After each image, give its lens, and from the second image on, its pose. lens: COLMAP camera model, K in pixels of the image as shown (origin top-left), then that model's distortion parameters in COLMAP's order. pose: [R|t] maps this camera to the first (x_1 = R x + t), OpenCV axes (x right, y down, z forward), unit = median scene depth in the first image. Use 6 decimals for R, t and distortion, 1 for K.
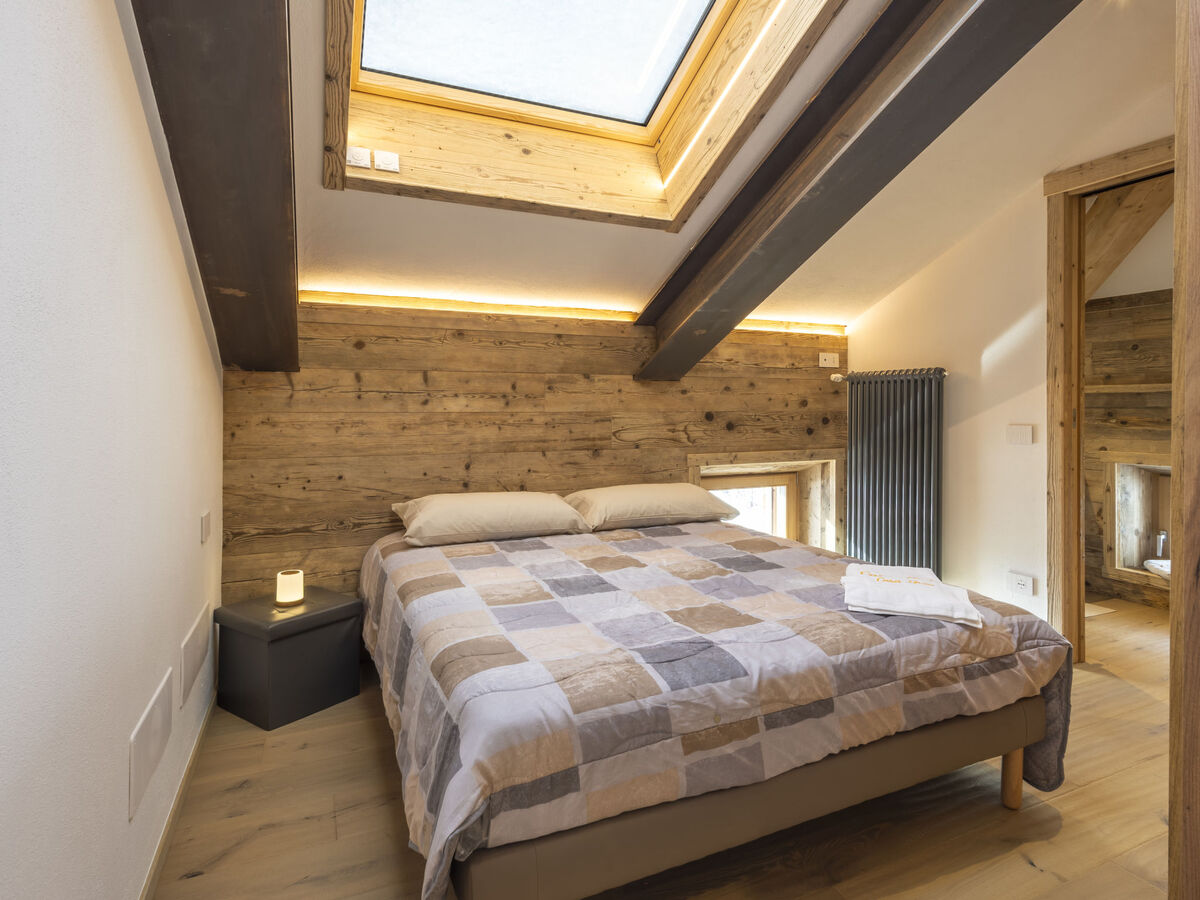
lens RADIAL K [[650.7, 0, 605.1], [0, 650.7, 443.5], [0, 0, 1]] dist [-0.006084, -0.003568]
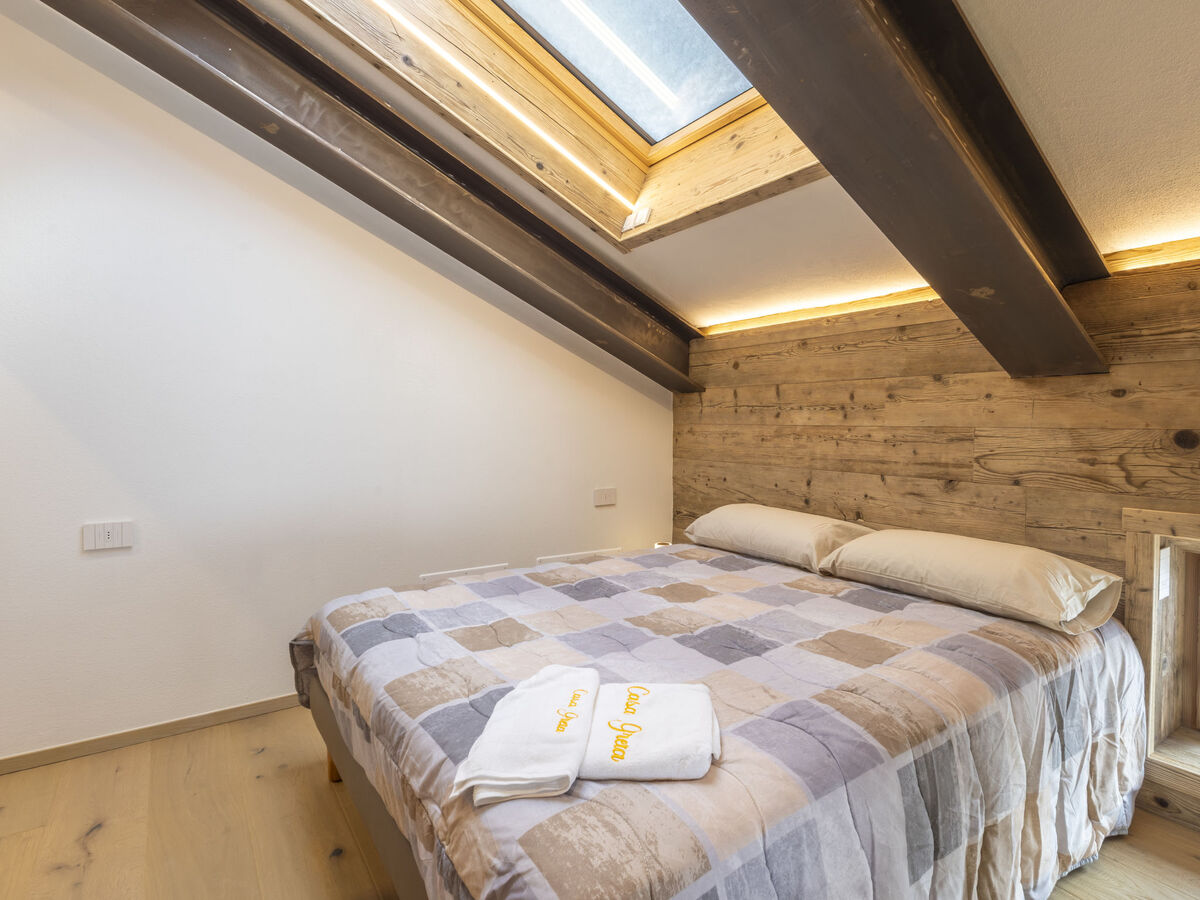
lens RADIAL K [[624.3, 0, 645.6], [0, 624.3, 457.3], [0, 0, 1]] dist [0.004212, -0.000574]
pose [[0.230669, 0.057076, -0.971357, 0.607741], [-0.061258, 0.997150, 0.044044, -0.026568], [0.971102, 0.049344, 0.233508, 0.547354]]
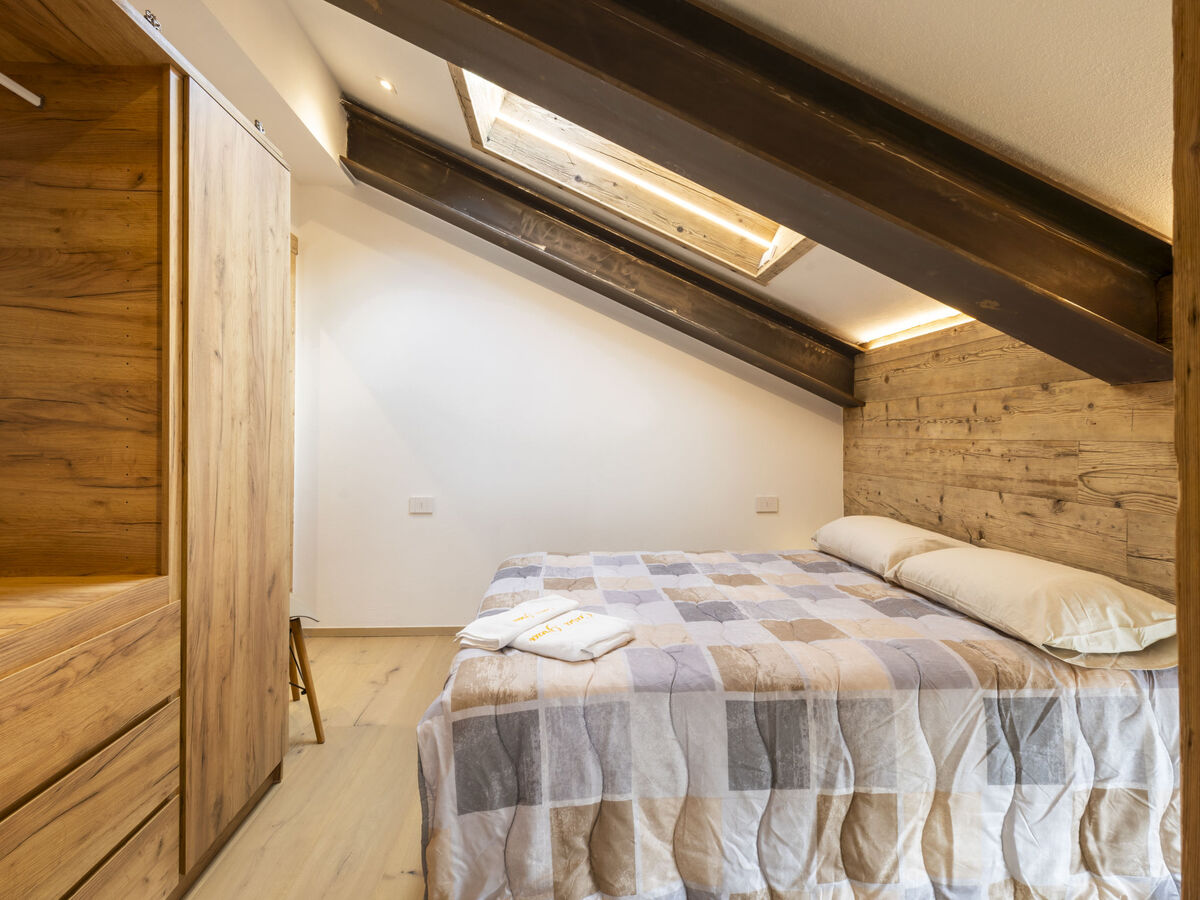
lens RADIAL K [[627.2, 0, 589.8], [0, 627.2, 456.2], [0, 0, 1]] dist [0.007923, -0.002037]
pose [[-0.353205, 0.031695, -0.935009, 0.773866], [-0.056197, 0.996902, 0.055021, -0.044048], [0.933857, 0.071978, -0.350330, 0.832736]]
